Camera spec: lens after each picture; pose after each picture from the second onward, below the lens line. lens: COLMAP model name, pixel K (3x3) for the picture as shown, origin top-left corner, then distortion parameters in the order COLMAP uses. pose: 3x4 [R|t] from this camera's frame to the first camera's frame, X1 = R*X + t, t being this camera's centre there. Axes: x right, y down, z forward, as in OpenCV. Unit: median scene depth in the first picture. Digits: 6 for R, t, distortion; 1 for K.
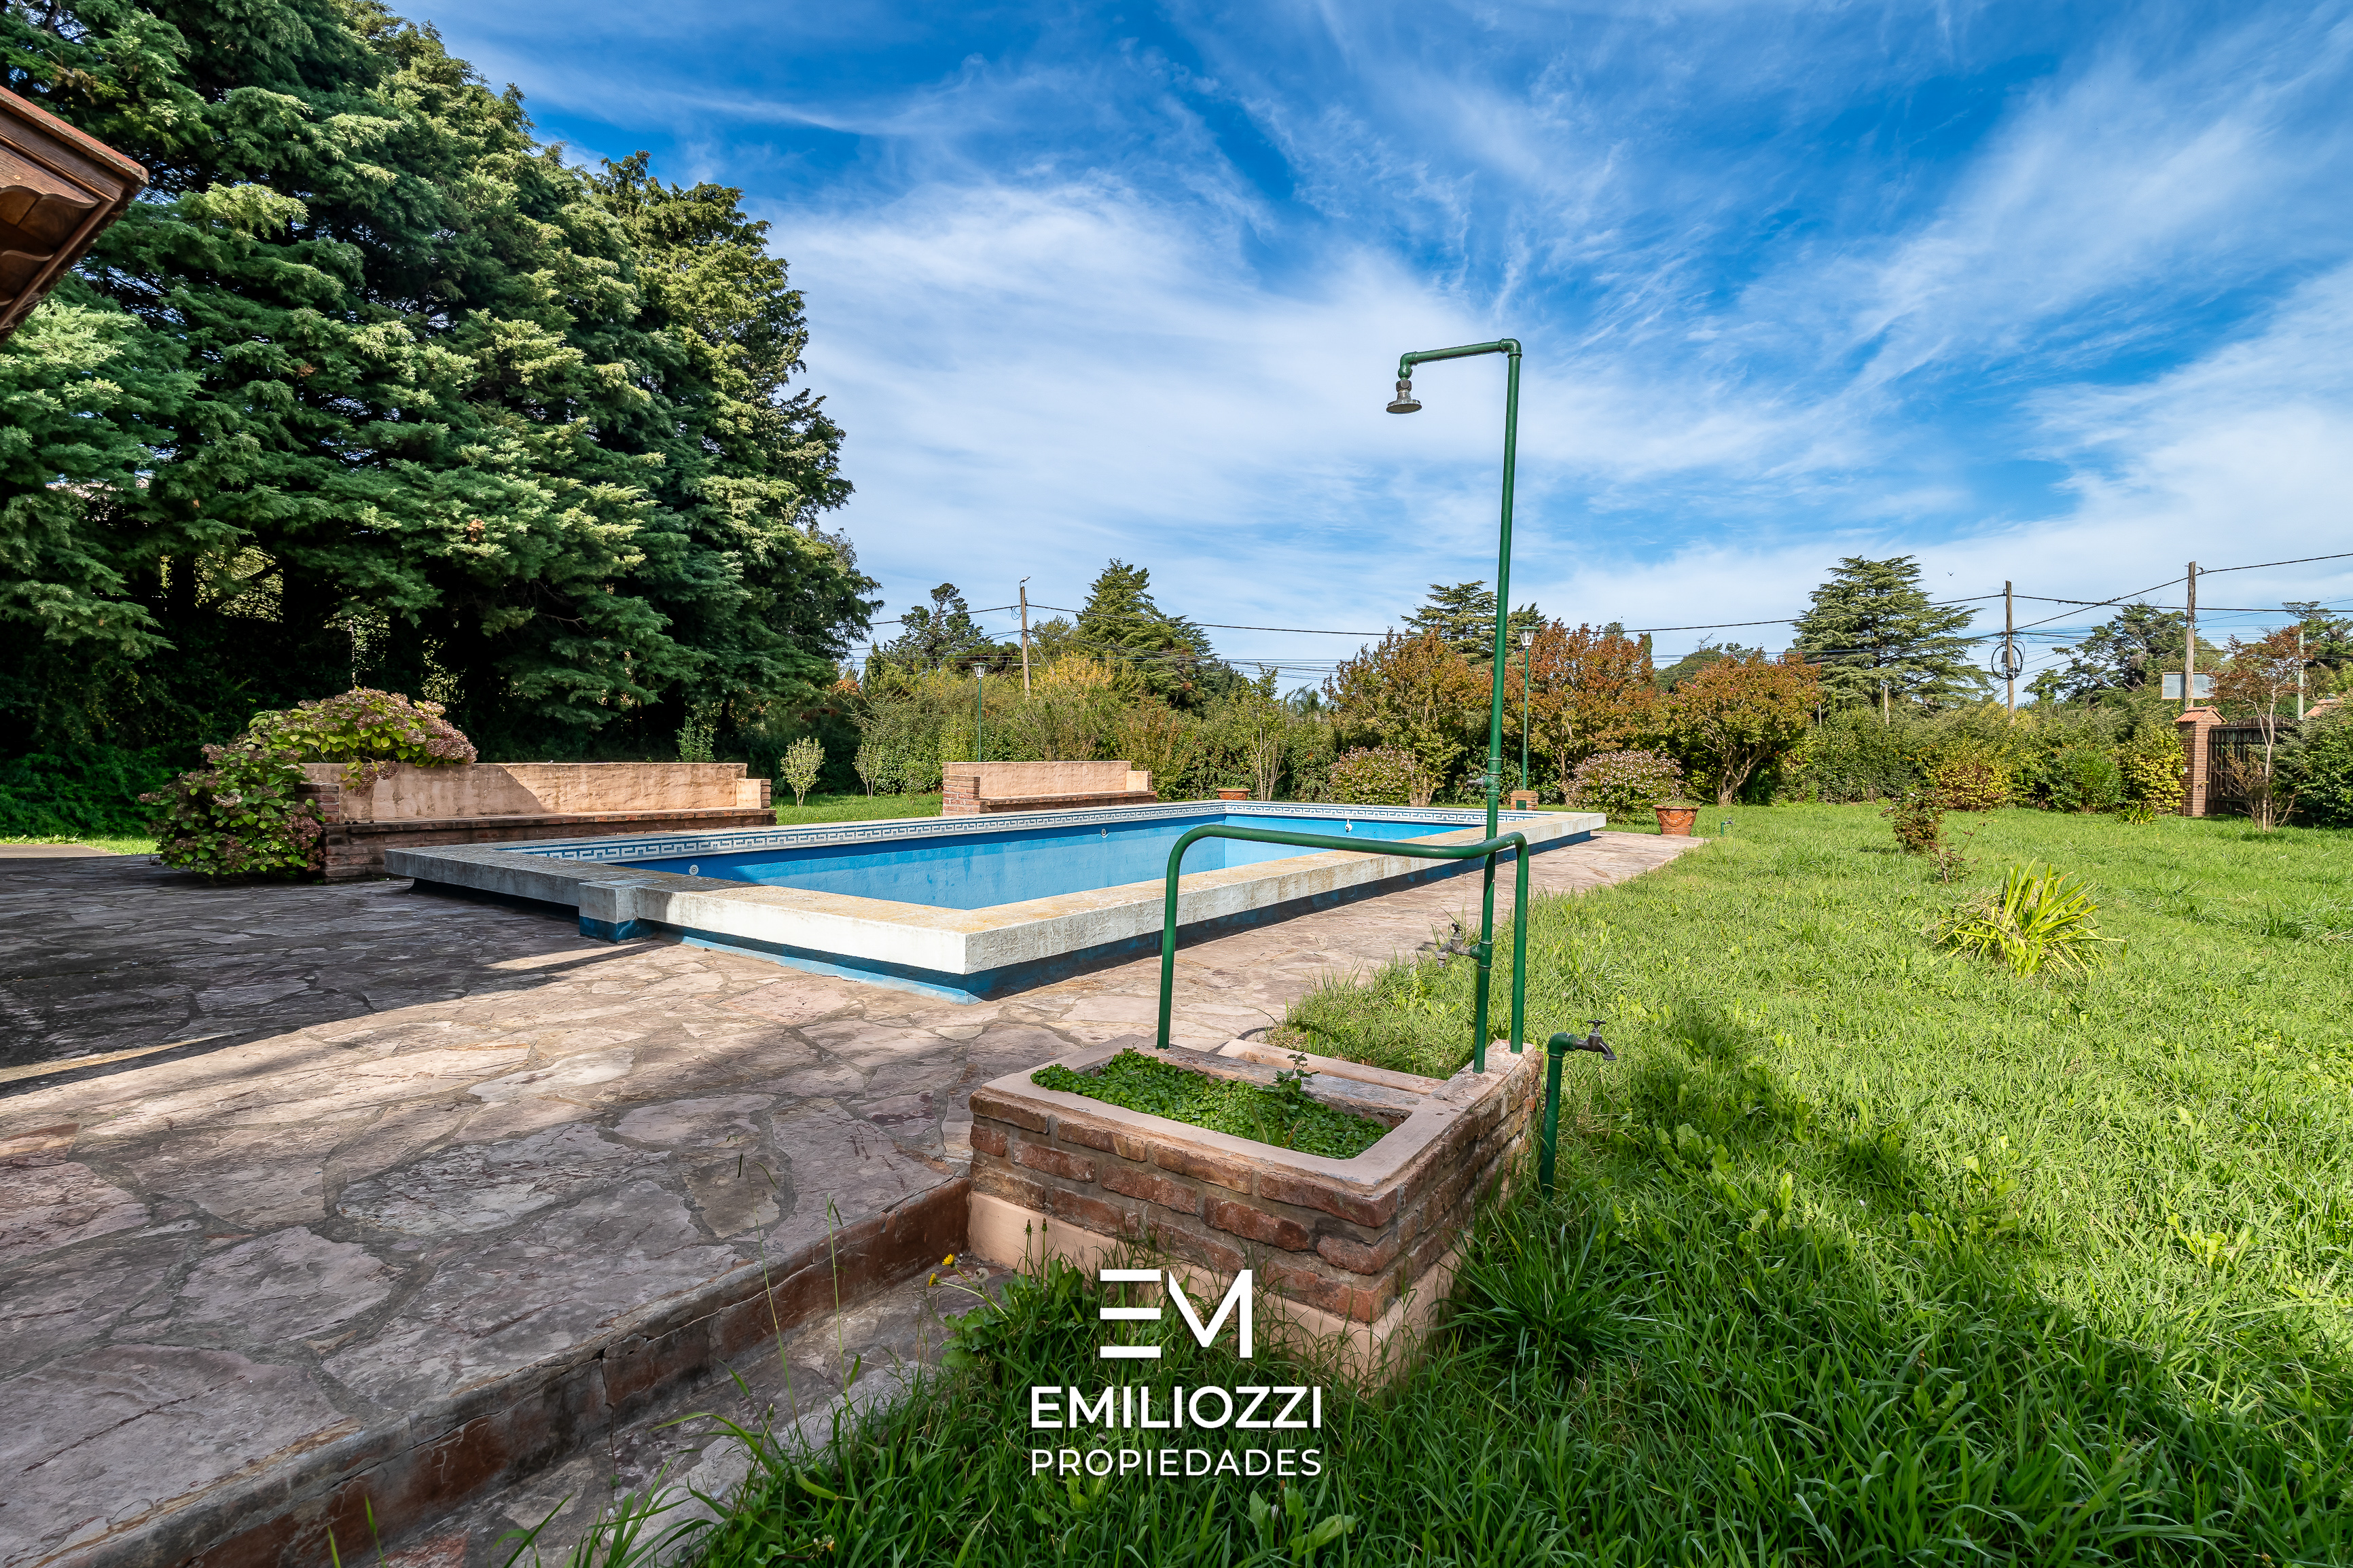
lens RADIAL K [[1043.8, 0, 1182.5], [0, 1043.8, 773.9], [0, 0, 1]] dist [-0.006319, 0.000362]
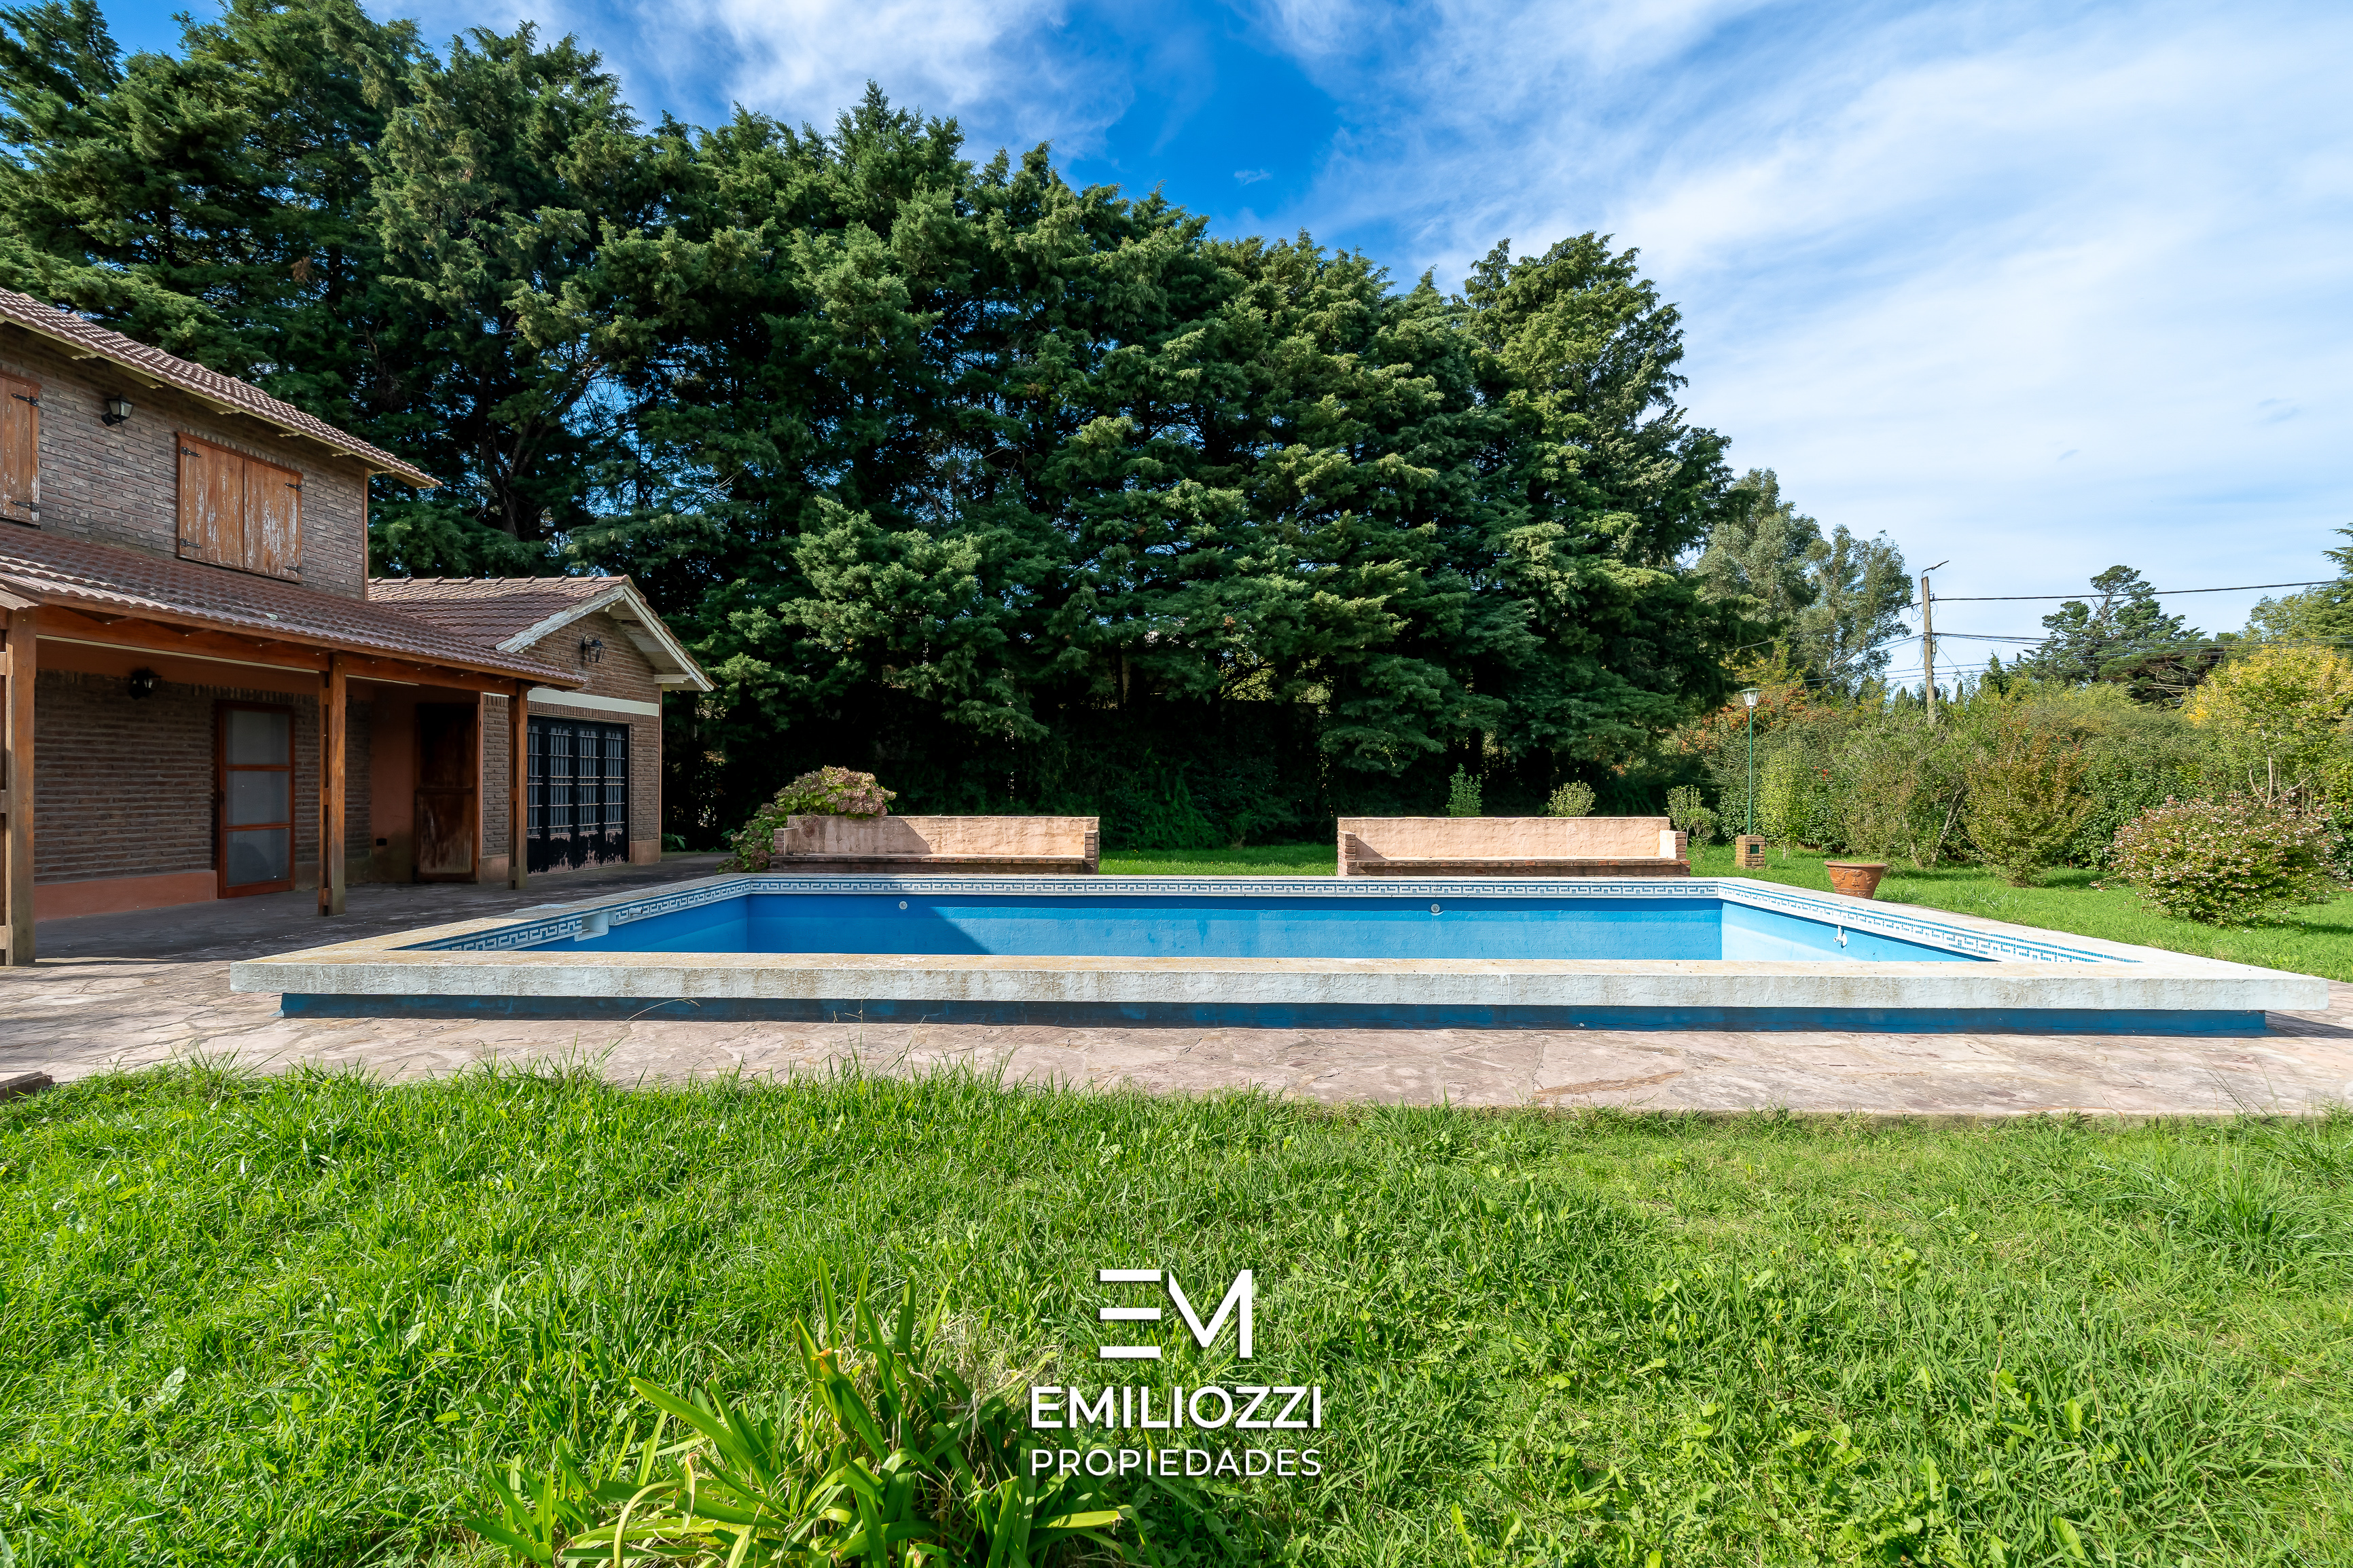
lens RADIAL K [[1043.8, 0, 1192.4], [0, 1043.8, 784.3], [0, 0, 1]] dist [-0.006319, 0.000362]
pose [[0.535888, -0.007741, -0.844253, 0.321887], [-0.014033, 0.999738, -0.018074, -0.014396], [0.844172, 0.021533, 0.535639, 0.247179]]
